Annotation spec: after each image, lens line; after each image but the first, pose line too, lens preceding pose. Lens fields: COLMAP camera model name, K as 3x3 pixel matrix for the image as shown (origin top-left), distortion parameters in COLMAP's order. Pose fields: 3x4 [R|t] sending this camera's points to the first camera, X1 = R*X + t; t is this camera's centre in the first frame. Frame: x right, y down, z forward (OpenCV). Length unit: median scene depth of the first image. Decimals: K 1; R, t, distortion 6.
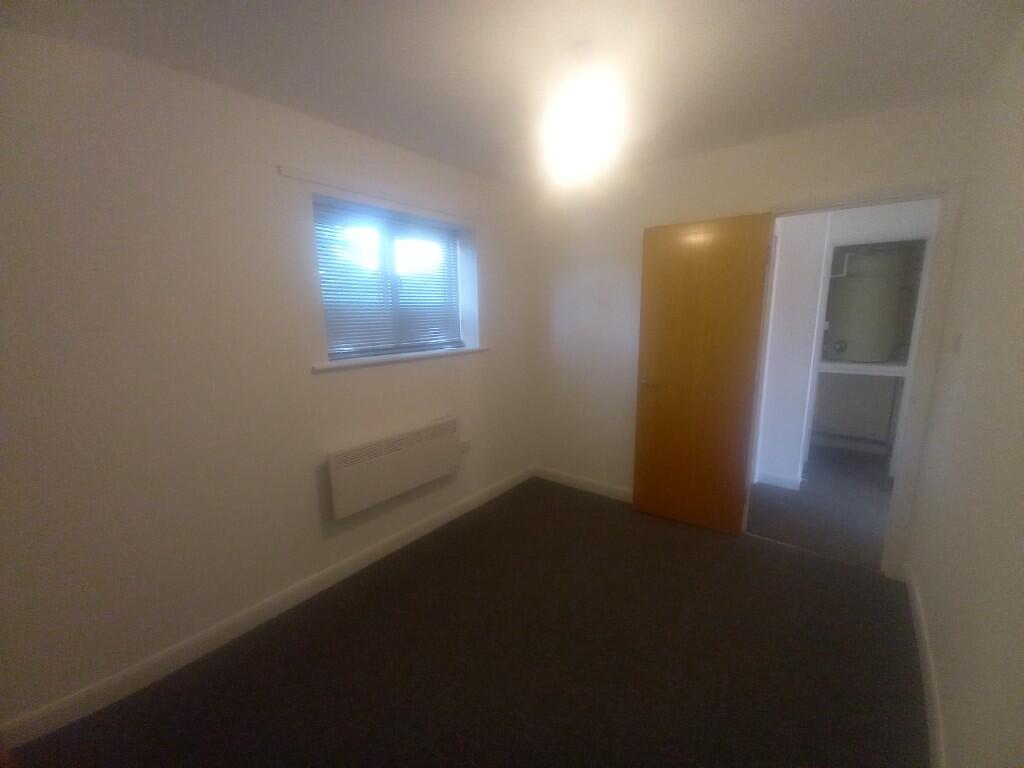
lens RADIAL K [[406.4, 0, 519.0], [0, 406.4, 383.8], [0, 0, 1]] dist [0.000273, -0.000041]
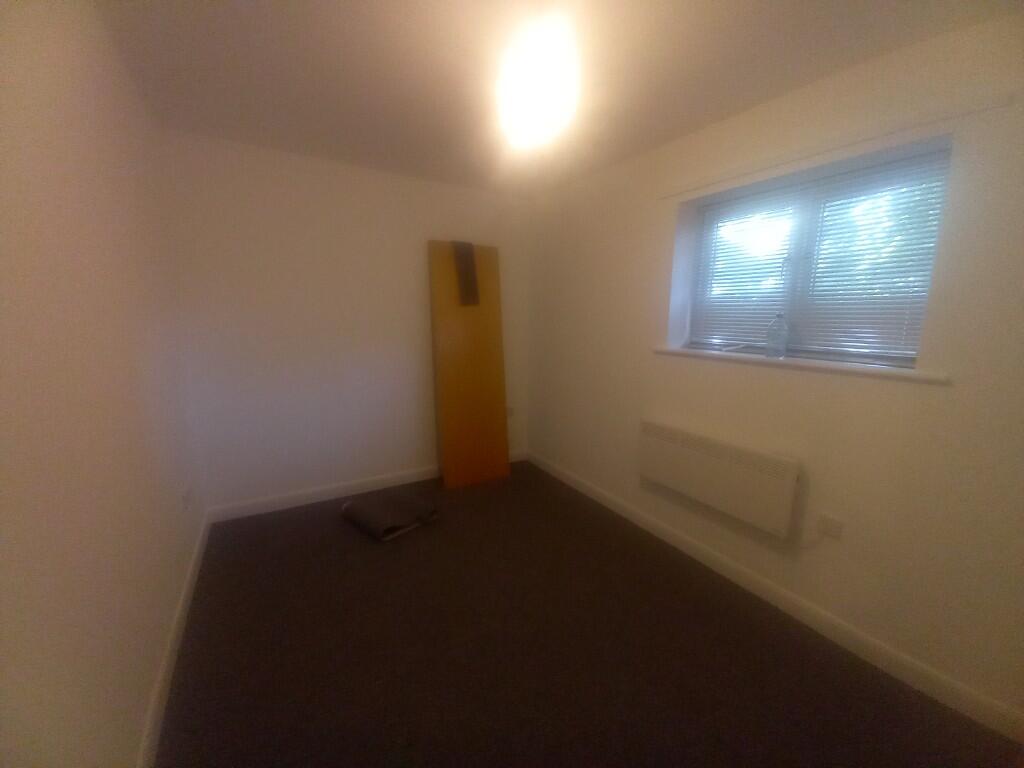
lens RADIAL K [[406.4, 0, 519.0], [0, 406.4, 383.8], [0, 0, 1]] dist [0.000273, -0.000041]
pose [[-0.358422, 0.173180, -0.917356, 0.613173], [-0.159086, 0.956940, 0.242810, -0.135019], [0.919905, 0.232967, -0.315438, 0.796196]]
